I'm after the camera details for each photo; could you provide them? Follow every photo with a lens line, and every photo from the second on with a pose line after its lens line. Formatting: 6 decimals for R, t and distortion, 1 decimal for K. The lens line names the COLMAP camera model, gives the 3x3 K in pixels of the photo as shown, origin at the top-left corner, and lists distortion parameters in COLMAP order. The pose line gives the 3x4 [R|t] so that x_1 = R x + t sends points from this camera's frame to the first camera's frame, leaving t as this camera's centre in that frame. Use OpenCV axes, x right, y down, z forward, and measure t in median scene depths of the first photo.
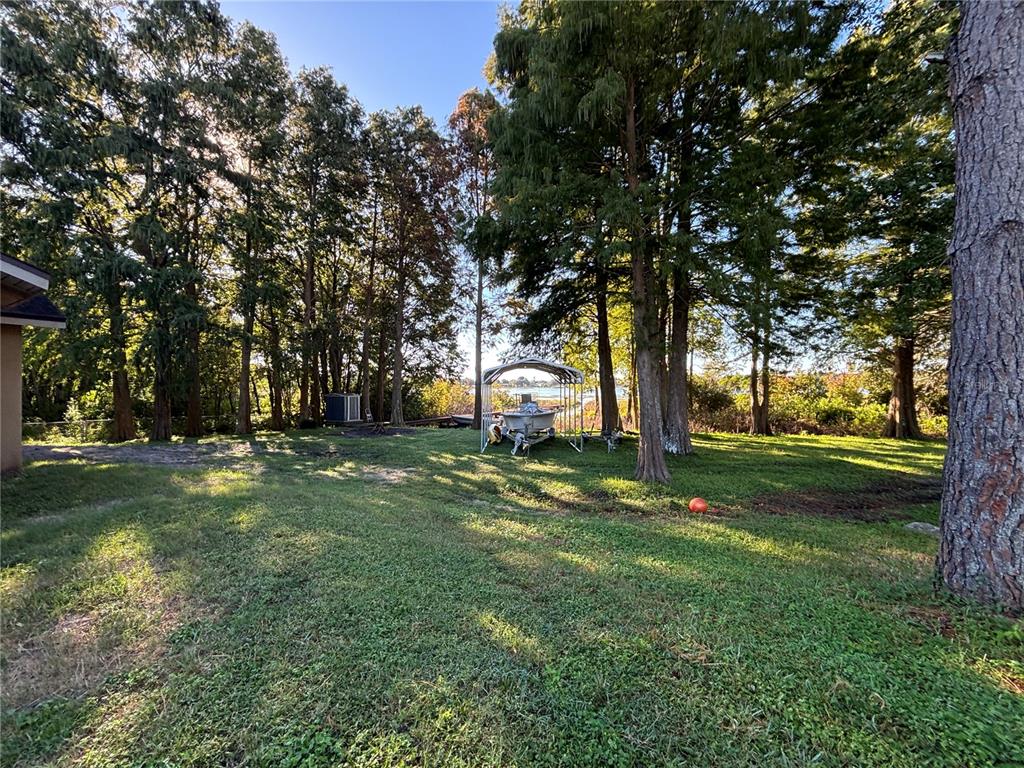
lens RADIAL K [[423.5, 0, 517.1], [0, 423.5, 381.6], [0, 0, 1]] dist [0.000788, 0.000489]
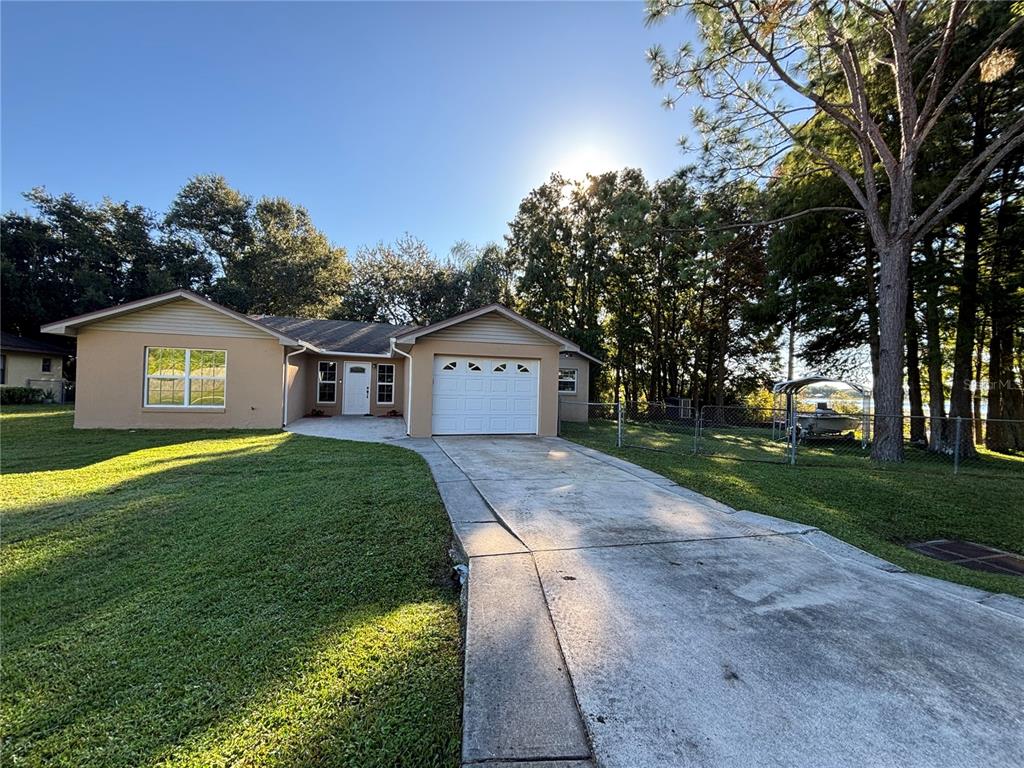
lens RADIAL K [[423.5, 0, 516.2], [0, 423.5, 379.8], [0, 0, 1]] dist [0.000788, 0.000489]
pose [[0.728989, 0.014472, -0.684372, 0.117654], [-0.027101, 0.999603, -0.007729, -0.001714], [0.683989, 0.024182, 0.729092, -0.292245]]
